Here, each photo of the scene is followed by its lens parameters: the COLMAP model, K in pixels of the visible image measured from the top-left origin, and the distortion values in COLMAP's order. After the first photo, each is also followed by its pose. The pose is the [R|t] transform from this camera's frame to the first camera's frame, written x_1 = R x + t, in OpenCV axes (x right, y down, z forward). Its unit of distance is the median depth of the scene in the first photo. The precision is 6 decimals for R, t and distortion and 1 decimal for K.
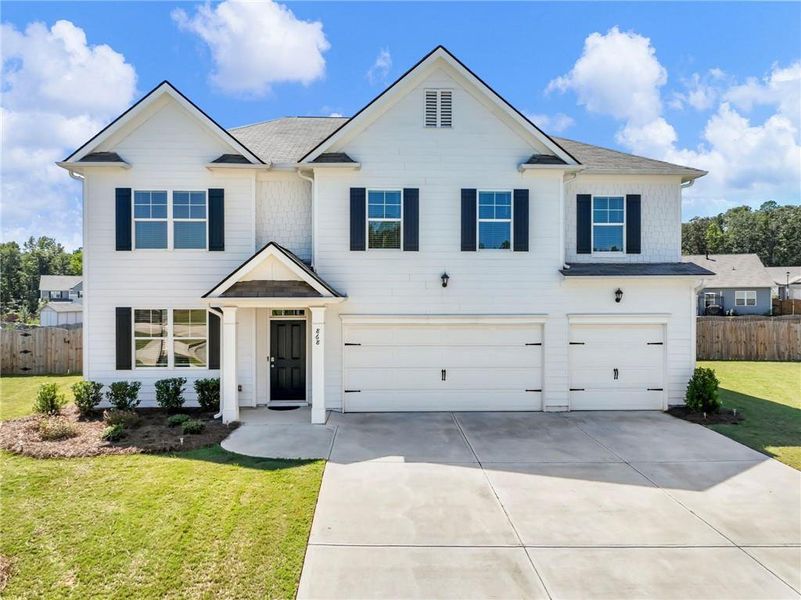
lens RADIAL K [[561.3, 0, 400.5], [0, 561.3, 300.0], [0, 0, 1]] dist [0.006605, 0.004215]
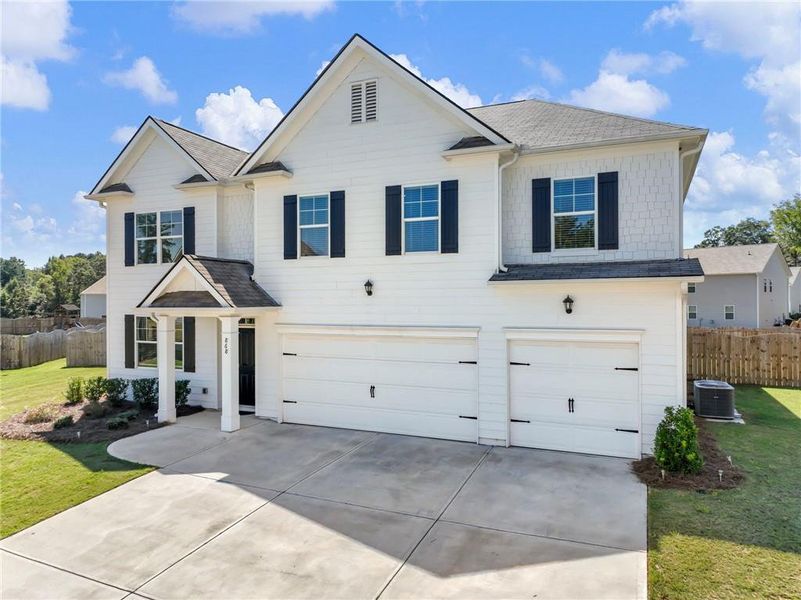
lens RADIAL K [[561.3, 0, 400.5], [0, 561.3, 300.0], [0, 0, 1]] dist [0.006605, 0.004215]
pose [[0.894900, -0.003048, -0.446256, 0.532319], [0.002134, 0.999994, -0.002550, -0.013273], [0.446261, 0.001330, 0.894902, 0.203315]]
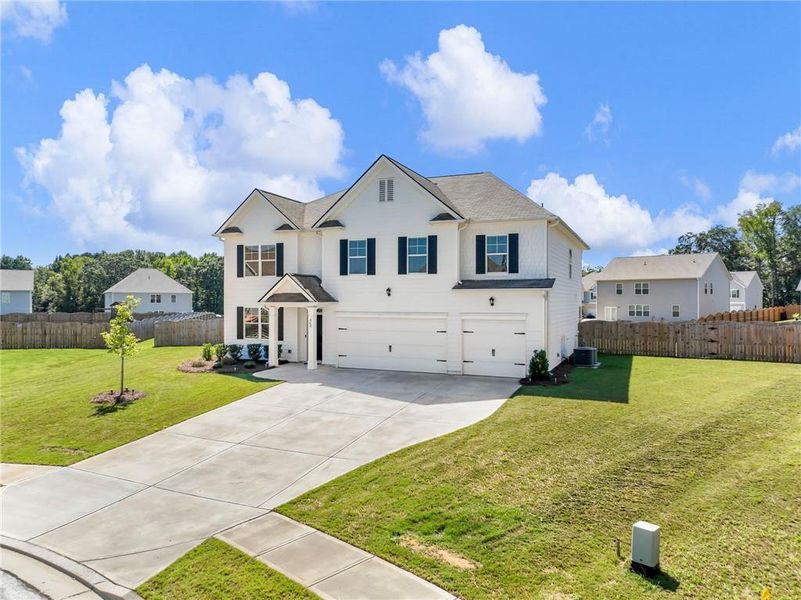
lens RADIAL K [[561.3, 0, 400.5], [0, 561.3, 300.0], [0, 0, 1]] dist [0.006605, 0.004215]
pose [[0.900222, 0.002160, -0.435427, 0.840515], [-0.003047, 0.999994, -0.001337, -0.009081], [0.435421, 0.002531, 0.900223, -0.496289]]
